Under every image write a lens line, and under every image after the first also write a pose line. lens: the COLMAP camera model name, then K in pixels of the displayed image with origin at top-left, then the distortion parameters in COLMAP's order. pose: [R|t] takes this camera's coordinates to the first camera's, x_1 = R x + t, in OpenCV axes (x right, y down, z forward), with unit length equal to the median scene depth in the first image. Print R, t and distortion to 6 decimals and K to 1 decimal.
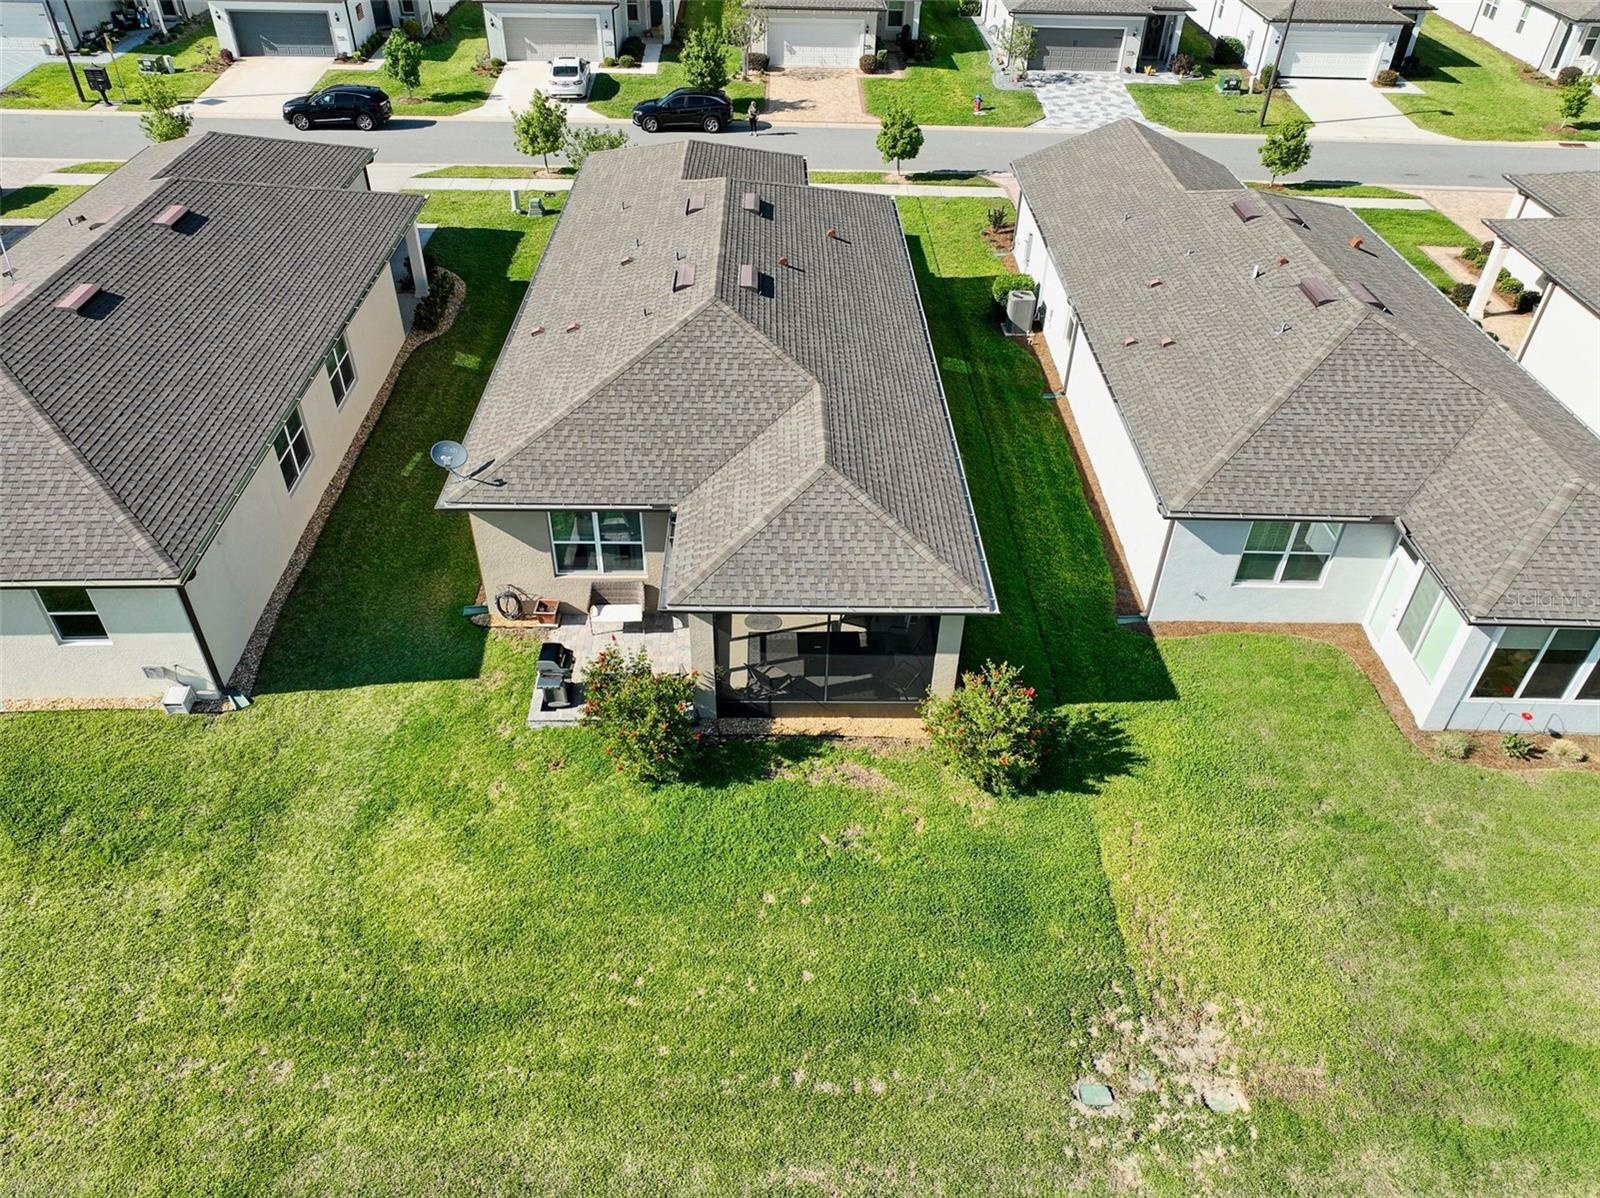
lens RADIAL K [[1123.6, 0, 798.8], [0, 1123.6, 596.2], [0, 0, 1]] dist [-0.007772, 0.025036]
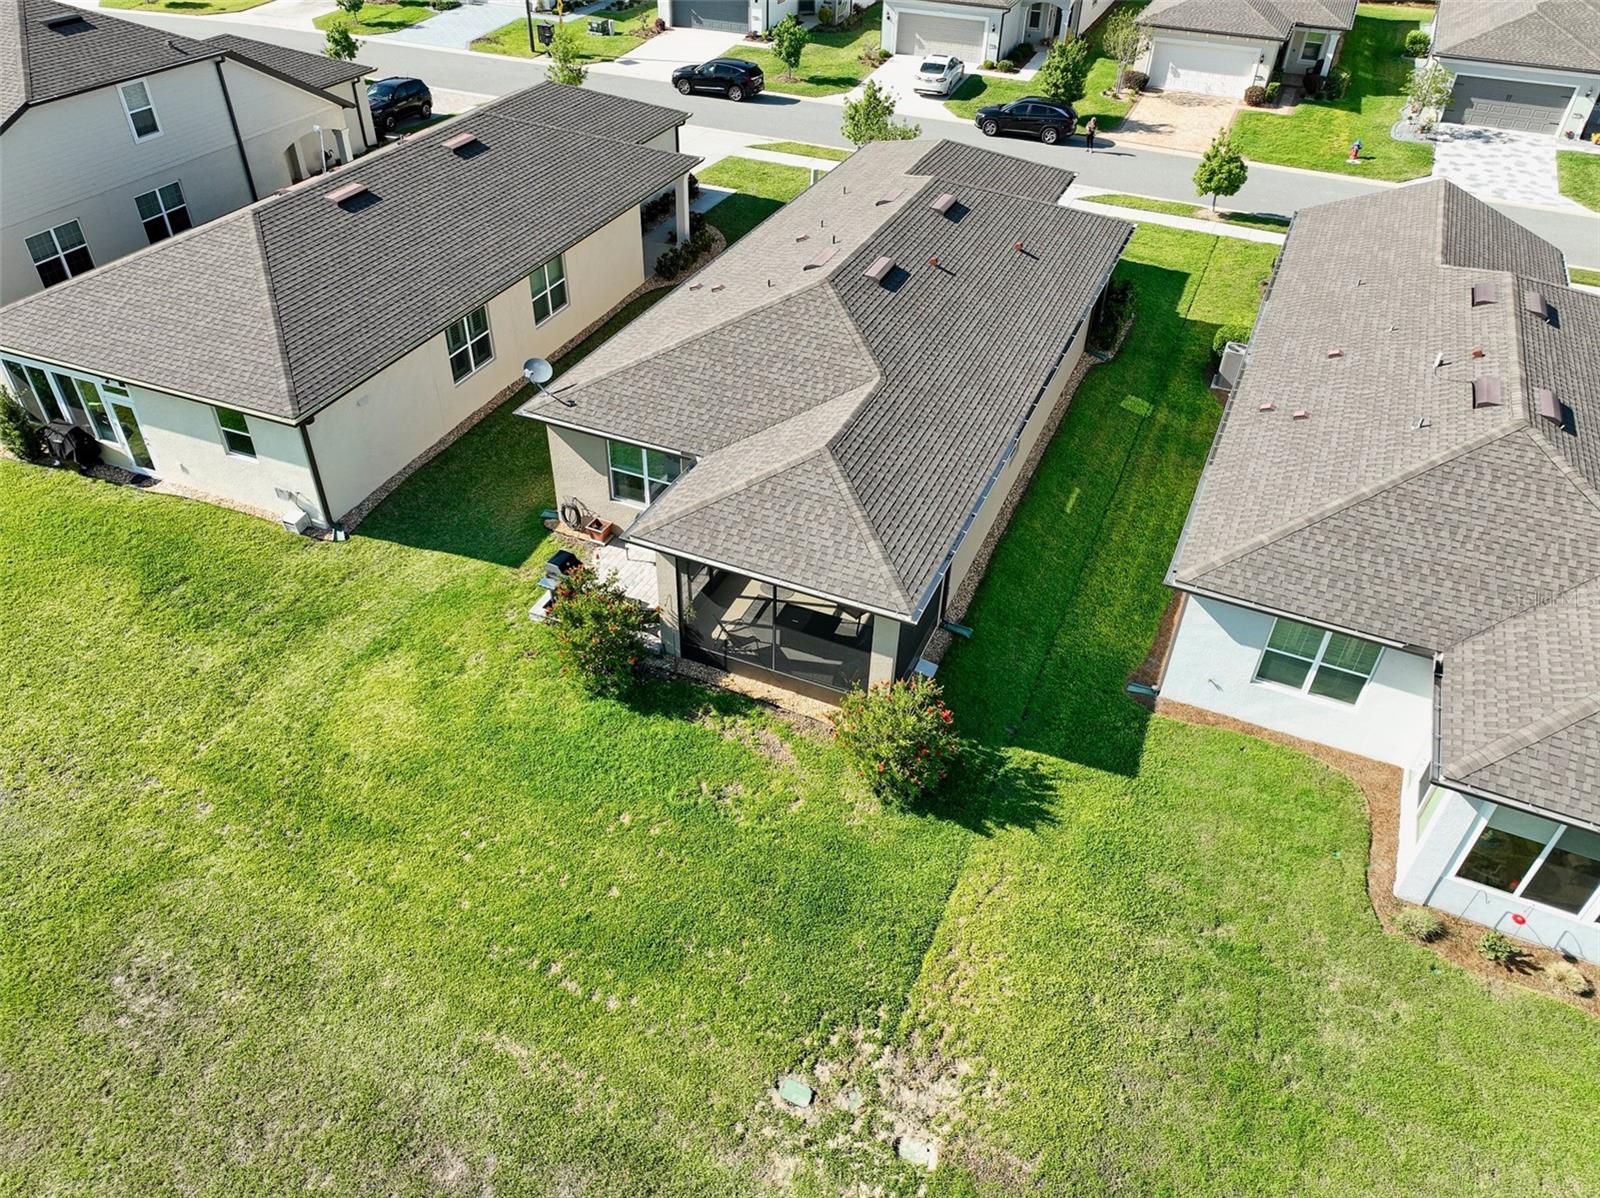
lens RADIAL K [[1123.6, 0, 798.8], [0, 1123.6, 596.2], [0, 0, 1]] dist [-0.007772, 0.025036]
pose [[0.910657, 0.258149, -0.322588, 0.346490], [-0.259941, 0.964864, 0.038320, -0.017270], [0.321146, 0.048958, 0.945763, 0.021076]]
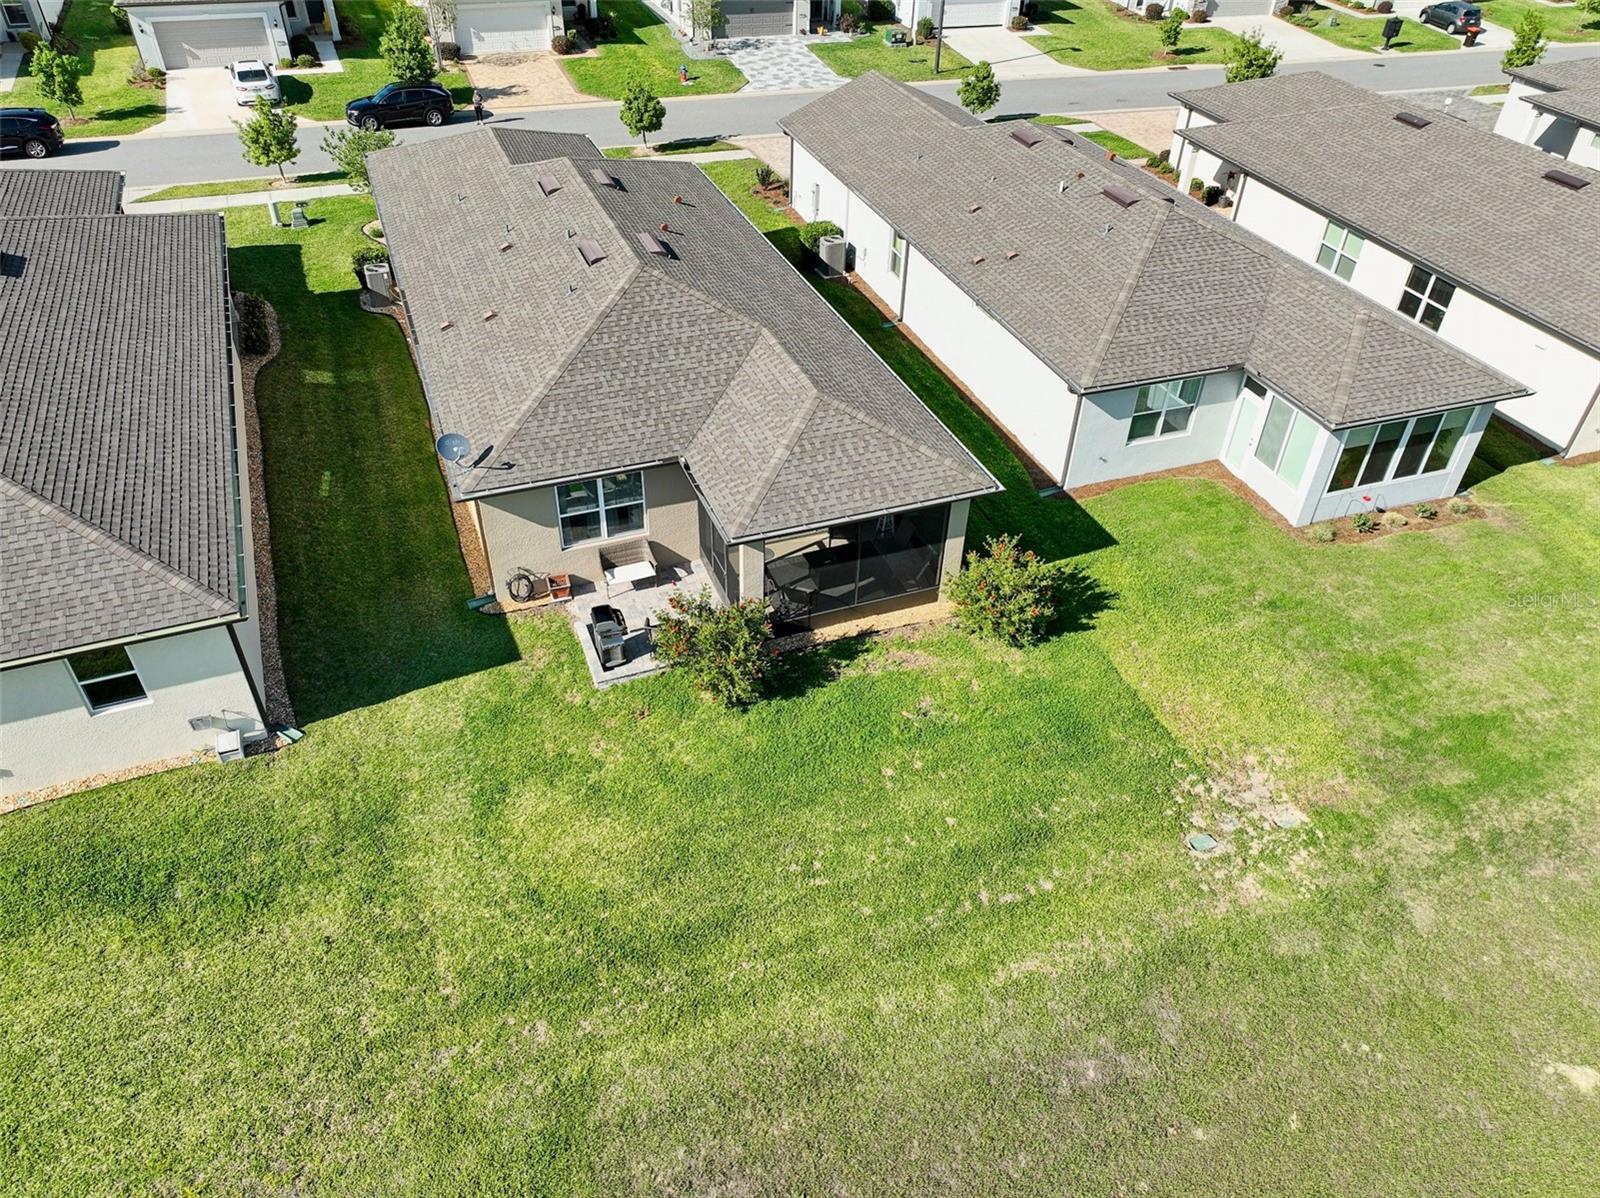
lens RADIAL K [[1123.6, 0, 798.8], [0, 1123.6, 596.2], [0, 0, 1]] dist [-0.007772, 0.025036]
pose [[0.939310, -0.210422, 0.270960, -0.314204], [0.206389, 0.977496, 0.043635, 0.024414], [-0.274044, 0.014937, 0.961601, -0.050835]]
